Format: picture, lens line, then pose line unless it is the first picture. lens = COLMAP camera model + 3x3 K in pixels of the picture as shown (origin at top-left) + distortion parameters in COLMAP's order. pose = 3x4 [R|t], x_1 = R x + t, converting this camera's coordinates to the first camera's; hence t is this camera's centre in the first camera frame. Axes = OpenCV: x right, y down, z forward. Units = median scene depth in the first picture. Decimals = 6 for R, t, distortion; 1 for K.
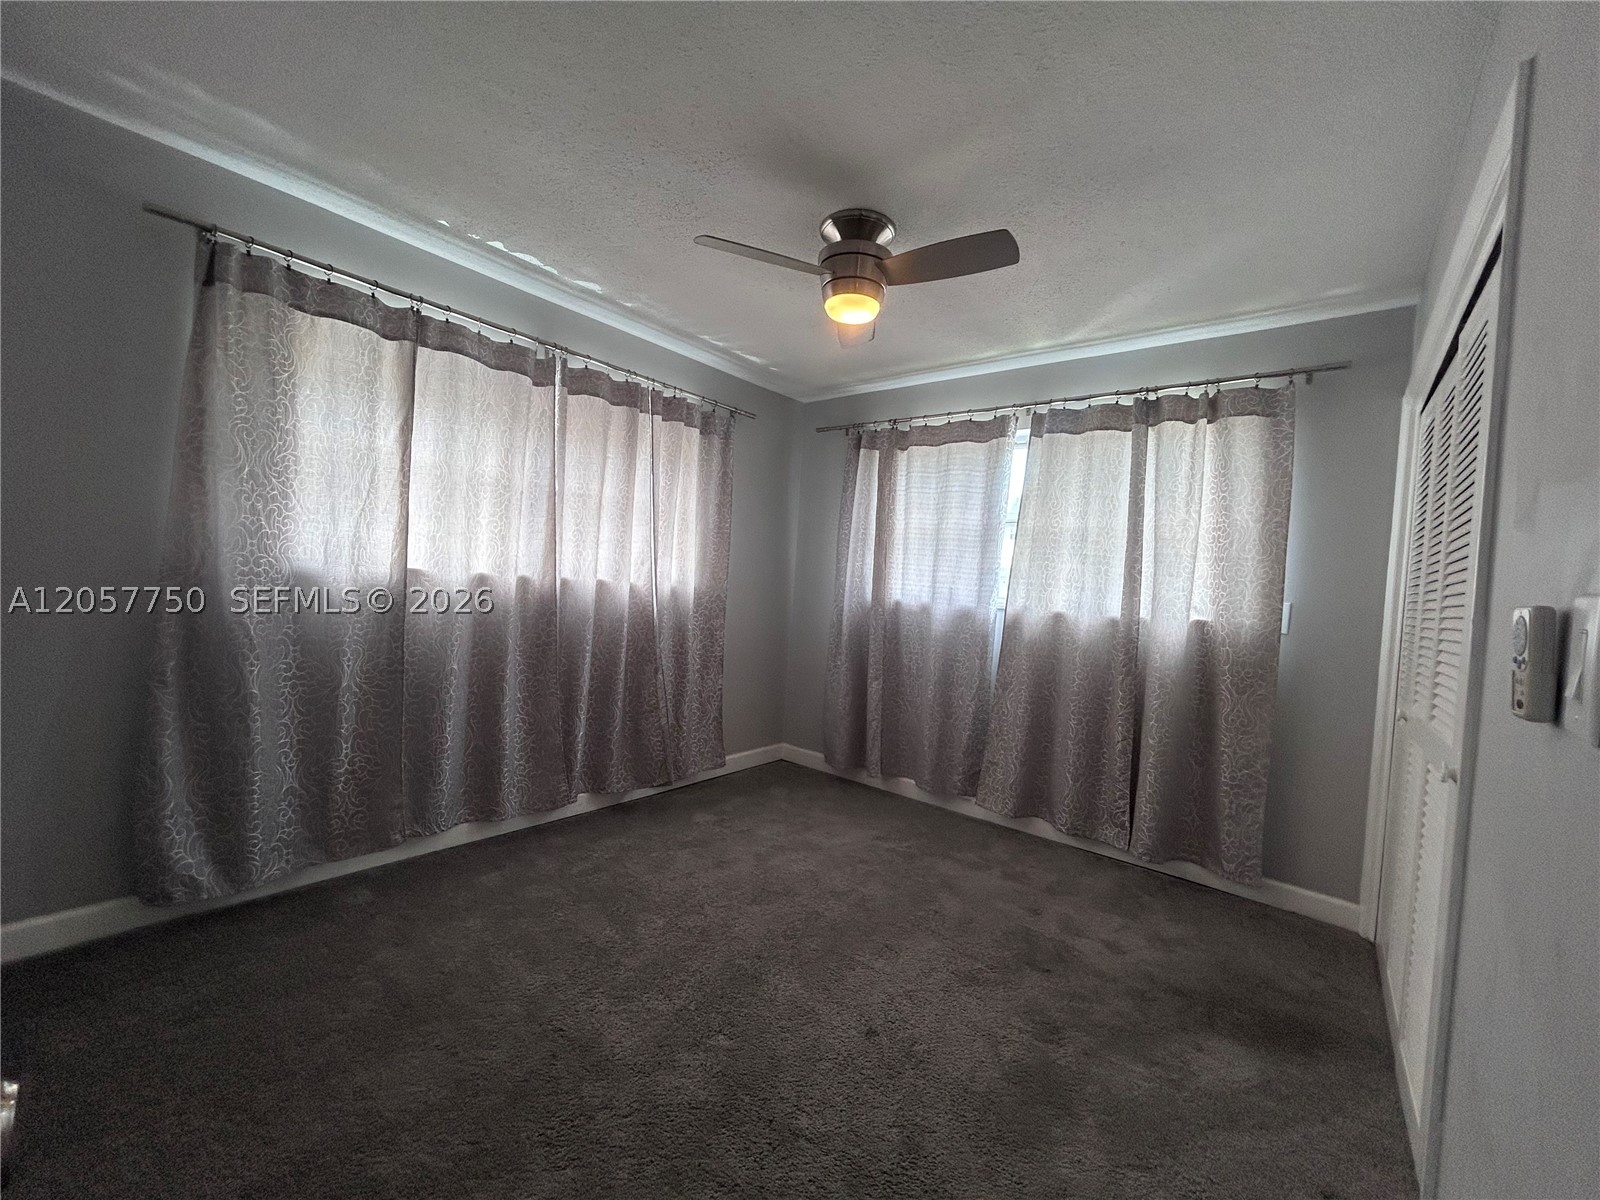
lens RADIAL K [[642.9, 0, 797.2], [0, 642.9, 596.0], [0, 0, 1]] dist [-0.004209, 0.001739]
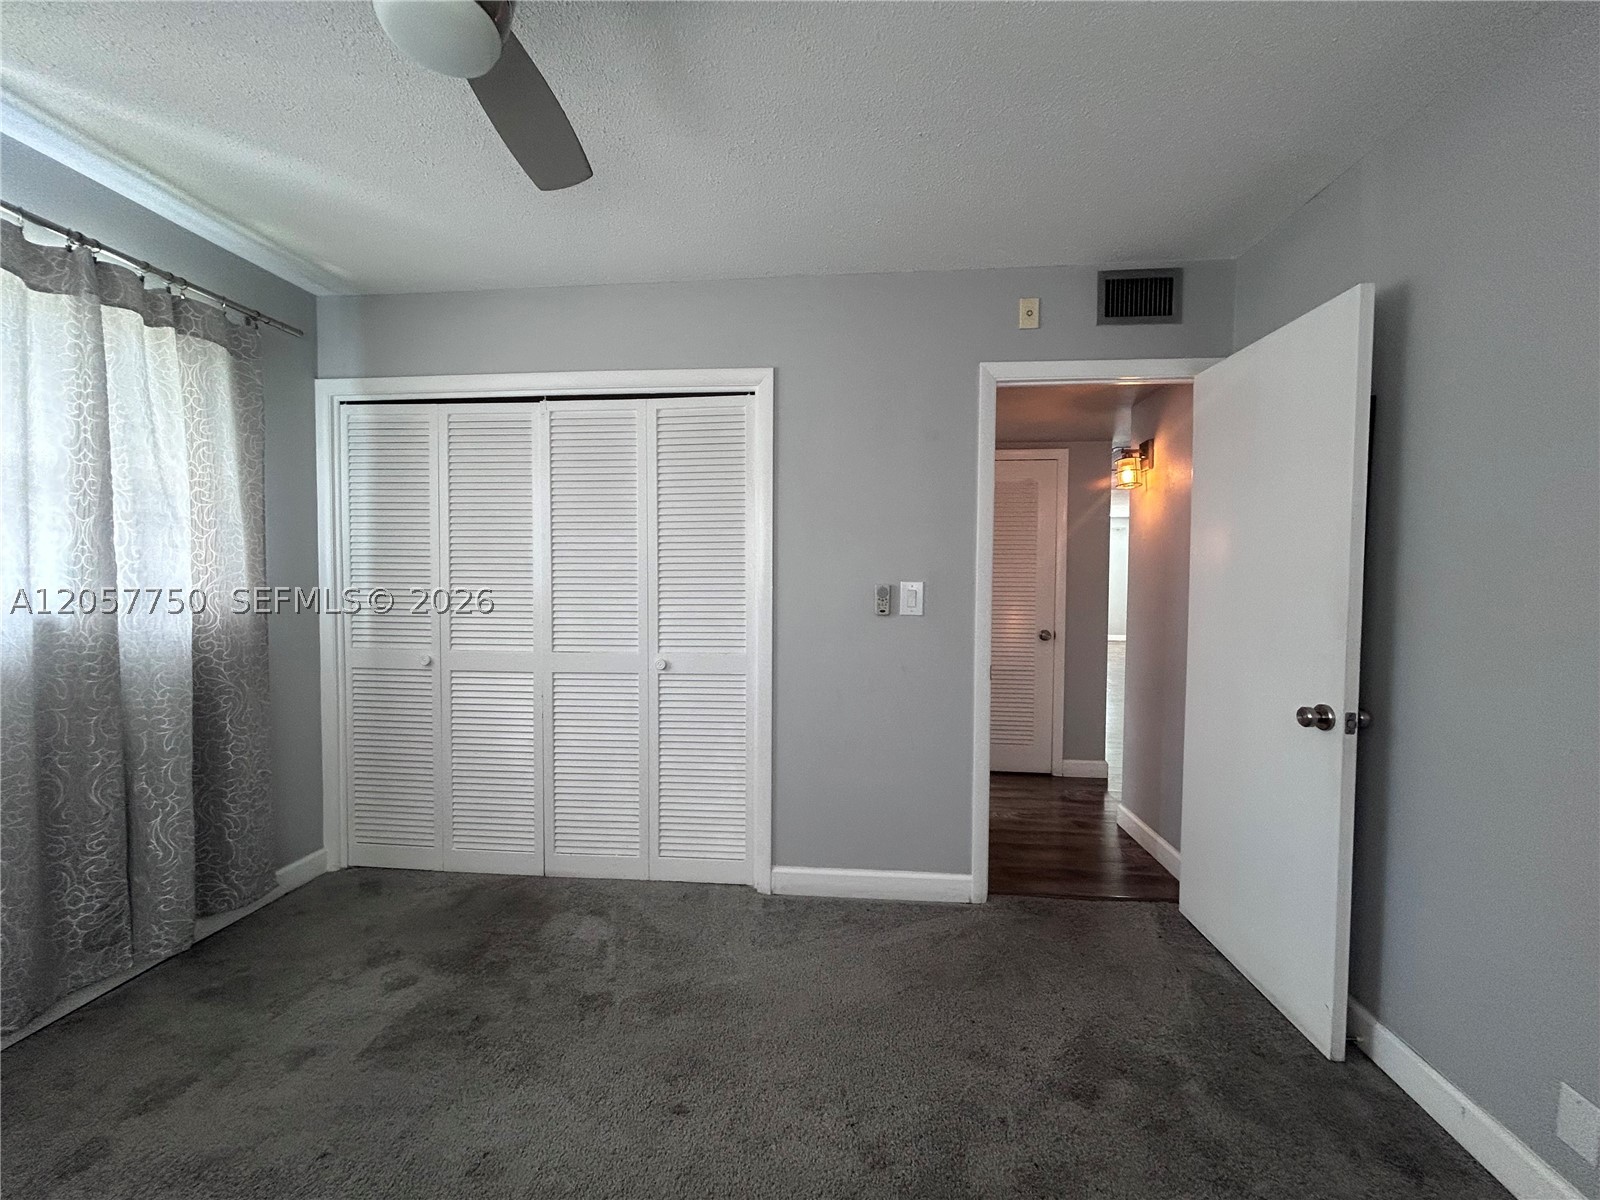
lens RADIAL K [[642.9, 0, 798.5], [0, 642.9, 597.7], [0, 0, 1]] dist [-0.004209, 0.001739]
pose [[-0.555817, -0.096403, 0.825696, -0.355155], [-0.023332, 0.994671, 0.100425, -0.057174], [-0.830977, 0.036553, -0.555104, 0.756680]]
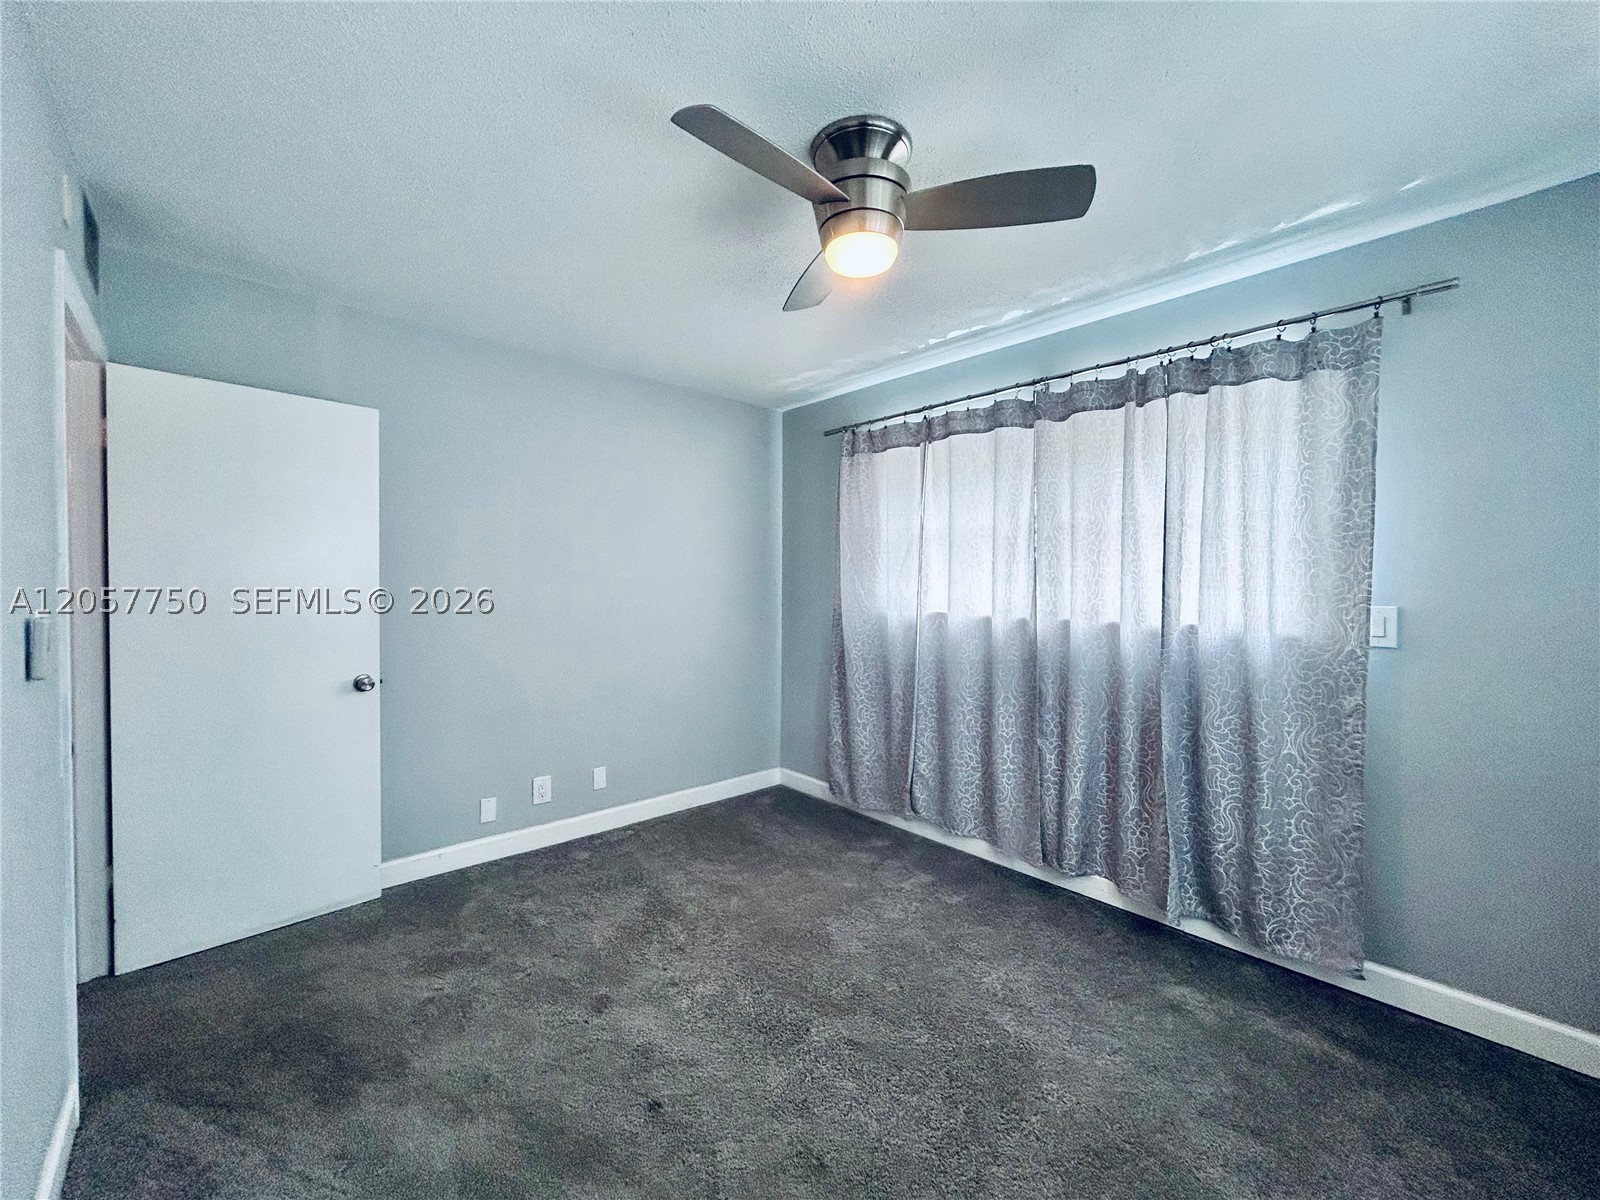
lens RADIAL K [[642.9, 0, 799.1], [0, 642.9, 604.6], [0, 0, 1]] dist [-0.004209, 0.001739]
pose [[-0.139119, -0.032807, -0.989732, 0.588516], [-0.038407, 0.998878, -0.027711, -0.010468], [0.989531, 0.034157, -0.140223, 0.747768]]
